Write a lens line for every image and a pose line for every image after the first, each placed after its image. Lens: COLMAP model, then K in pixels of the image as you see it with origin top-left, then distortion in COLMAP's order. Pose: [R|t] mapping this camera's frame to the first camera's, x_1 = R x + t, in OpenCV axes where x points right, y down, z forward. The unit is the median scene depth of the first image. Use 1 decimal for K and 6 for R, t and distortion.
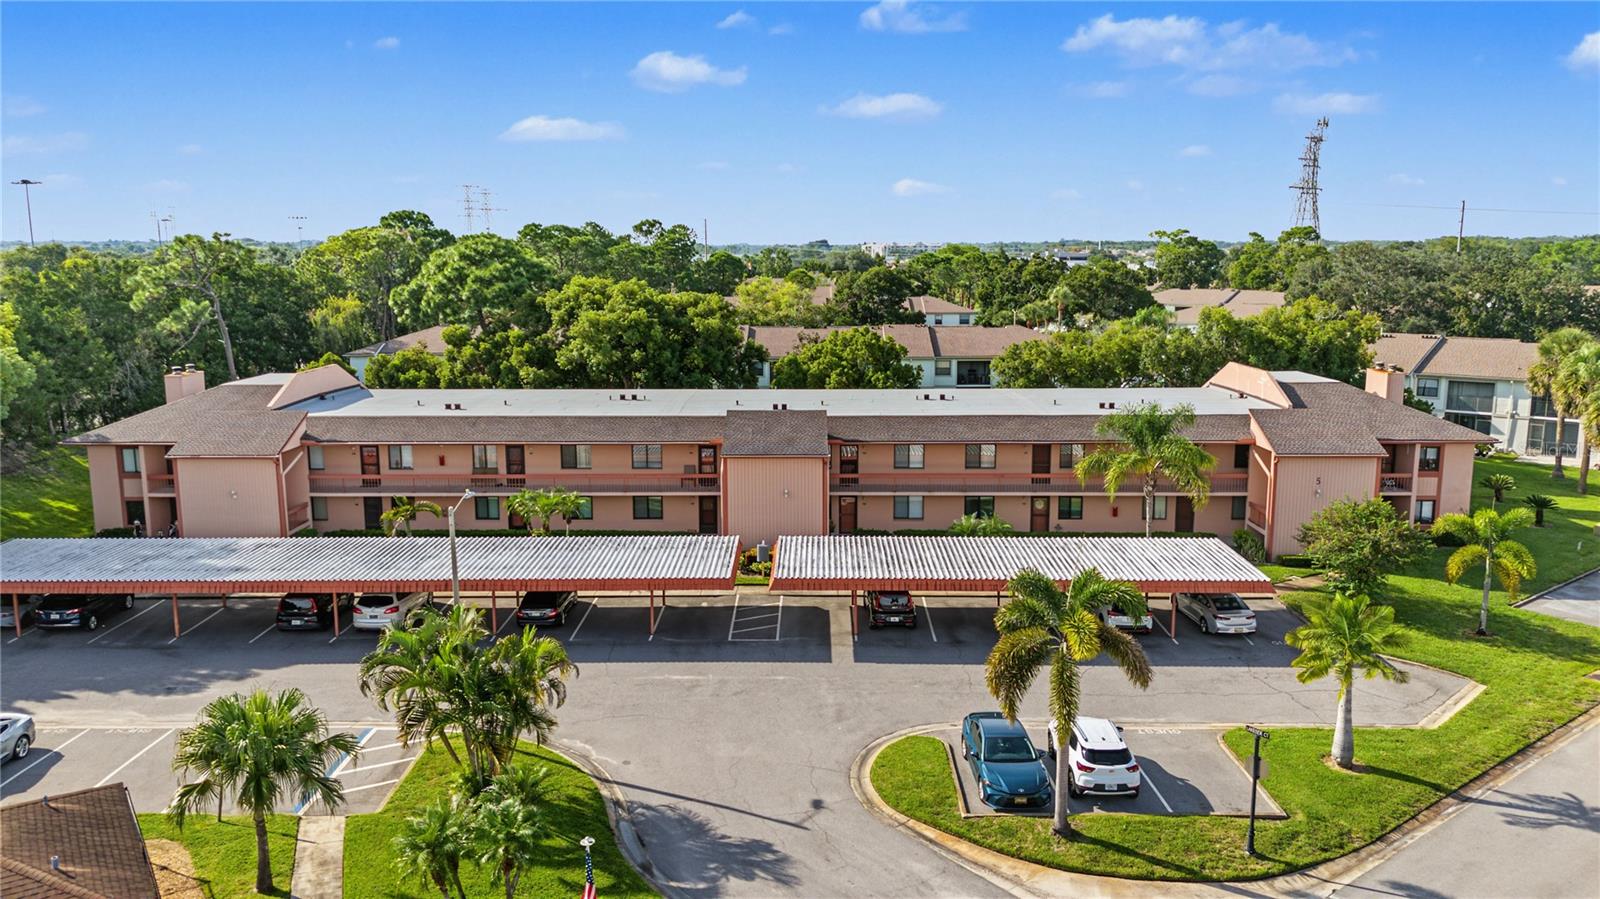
lens RADIAL K [[1157.0, 0, 798.8], [0, 1157.0, 440.2], [0, 0, 1]] dist [0.081935, -0.072610]
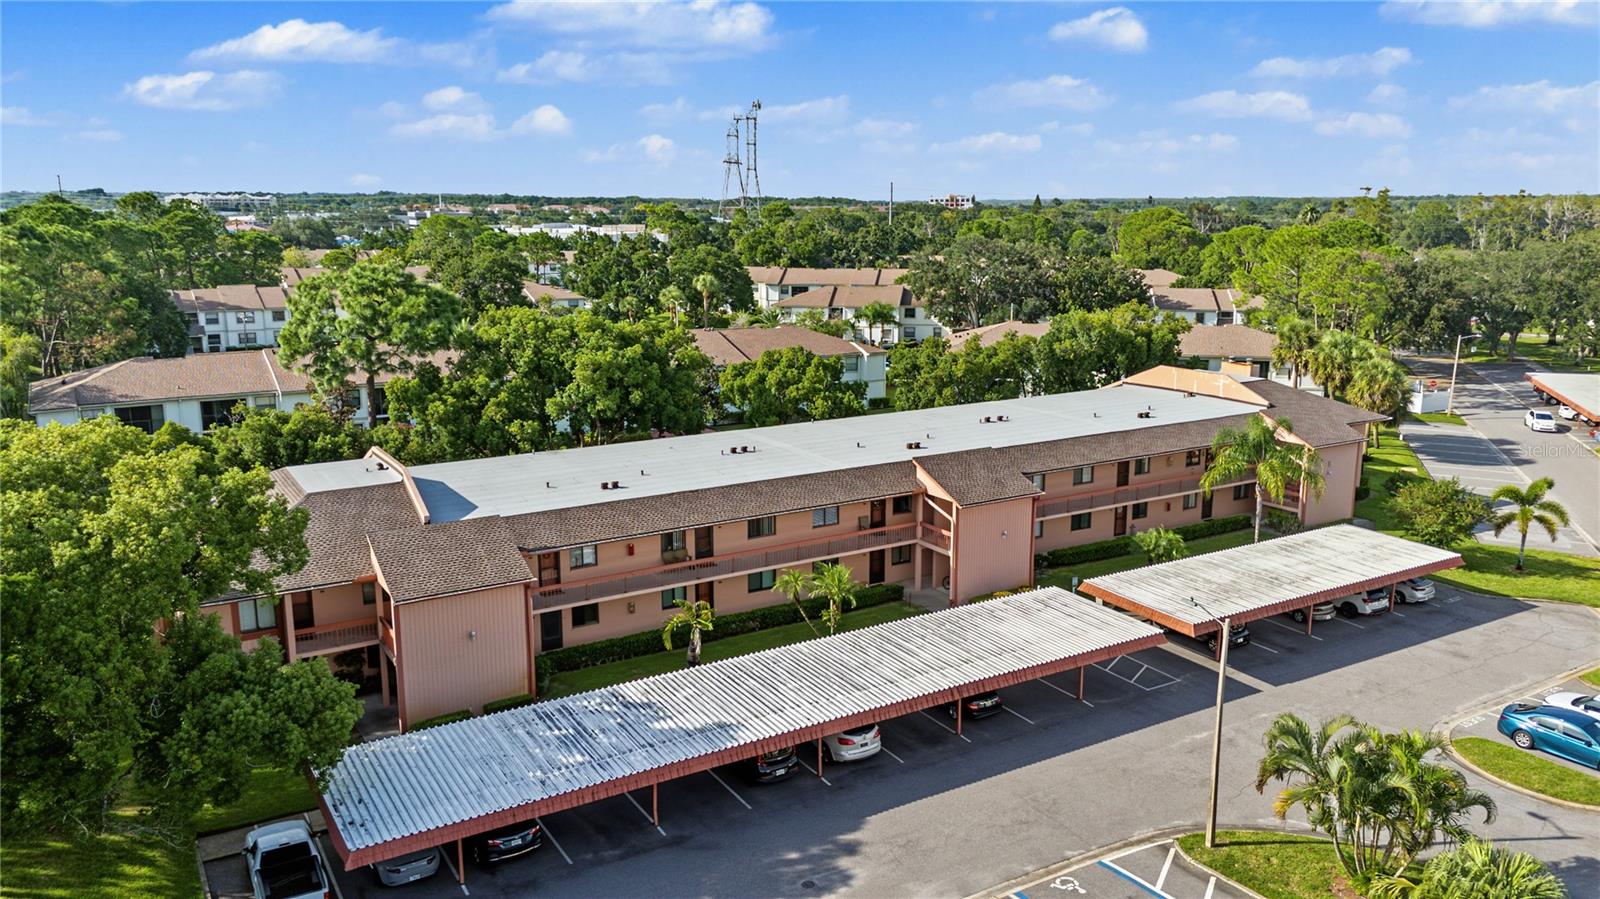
lens RADIAL K [[1157.0, 0, 798.8], [0, 1157.0, 440.2], [0, 0, 1]] dist [0.081935, -0.072610]
pose [[0.848516, -0.101723, 0.519301, -0.654869], [0.082193, 0.994775, 0.060562, -0.107960], [-0.522748, -0.008705, 0.852443, 0.207529]]
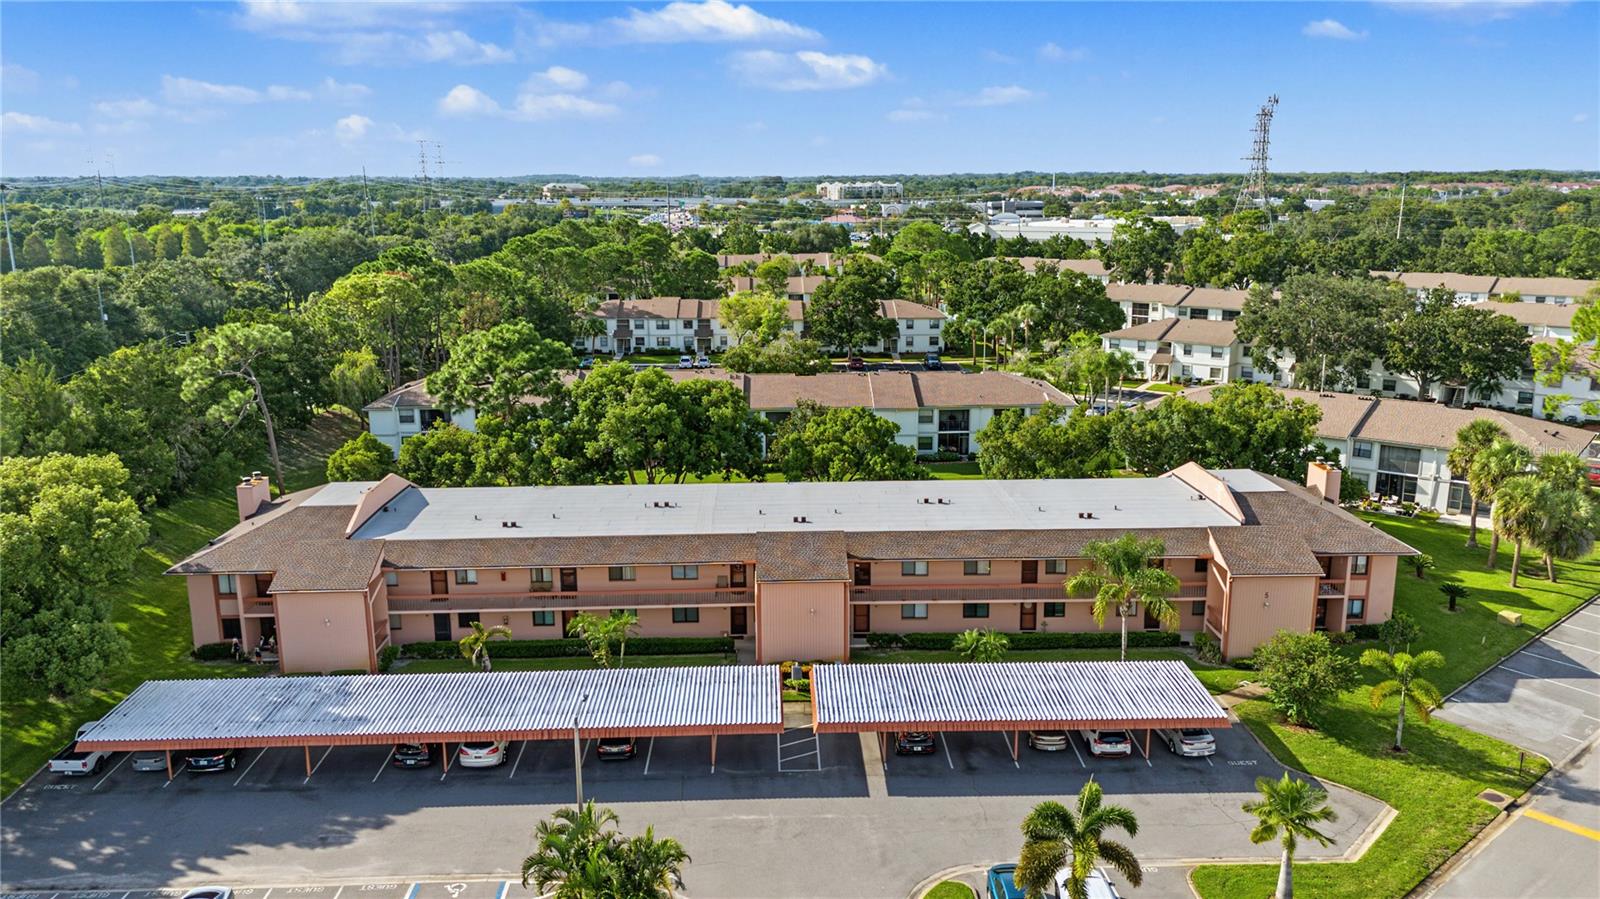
lens RADIAL K [[1157.0, 0, 798.8], [0, 1157.0, 440.2], [0, 0, 1]] dist [0.081935, -0.072610]
pose [[0.999201, -0.012846, 0.037834, -0.062412], [0.010734, 0.998401, 0.055499, -0.178691], [-0.038487, -0.055048, 0.997742, -0.133853]]
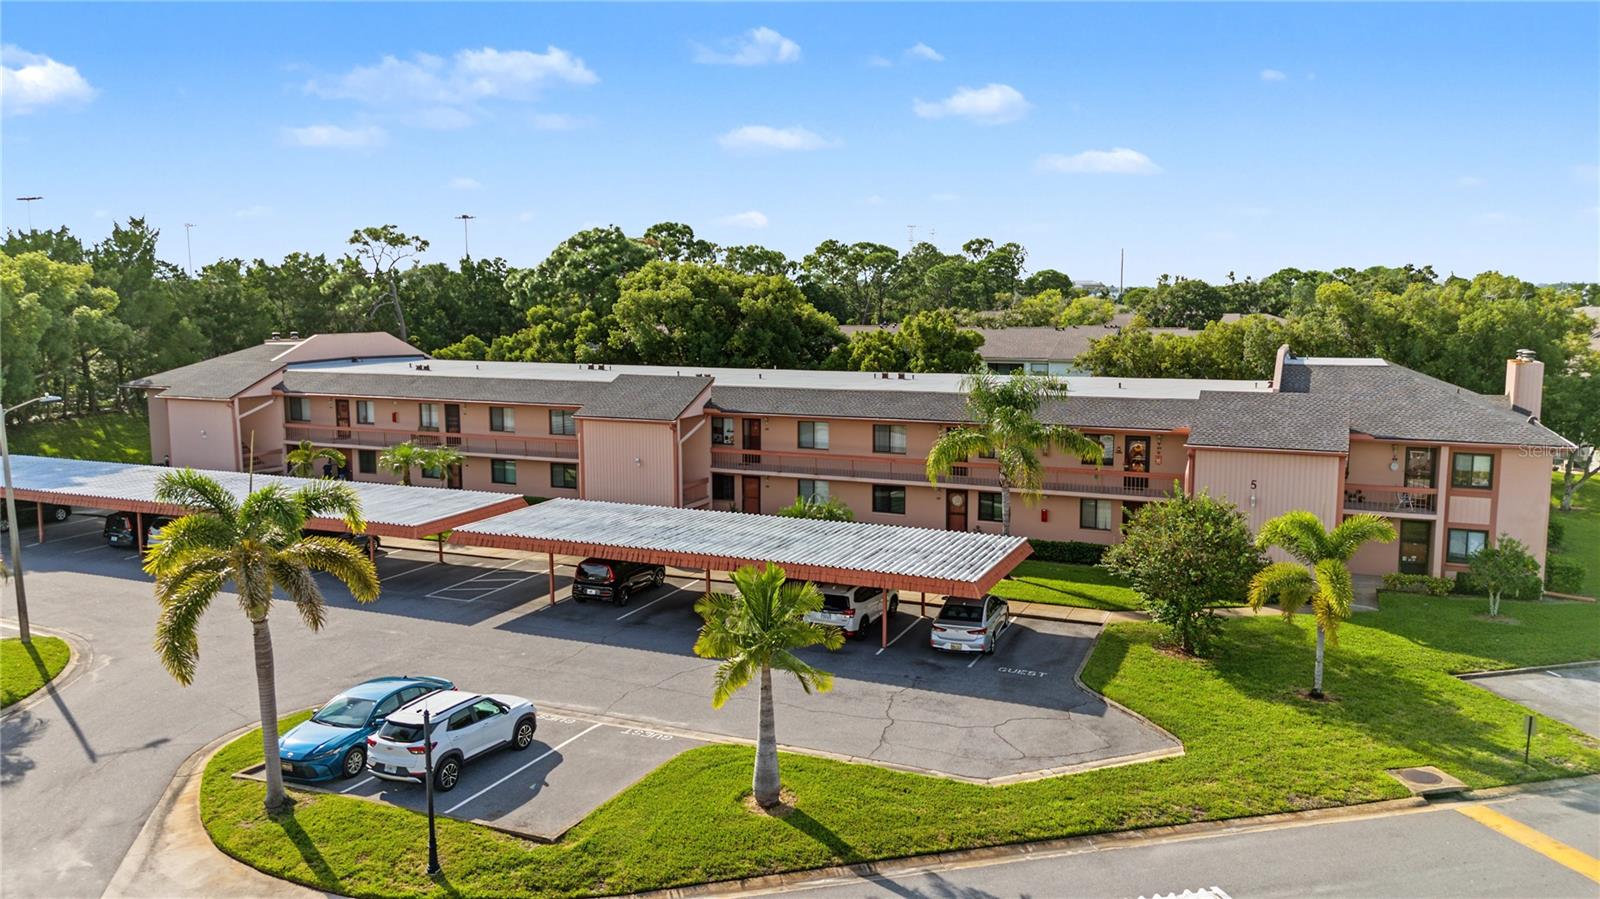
lens RADIAL K [[1157.0, 0, 798.8], [0, 1157.0, 440.2], [0, 0, 1]] dist [0.081935, -0.072610]
pose [[0.918398, 0.049963, -0.392490, 0.439980], [-0.064167, 0.997671, -0.023145, 0.039667], [0.390419, 0.046441, 0.919465, 0.195516]]
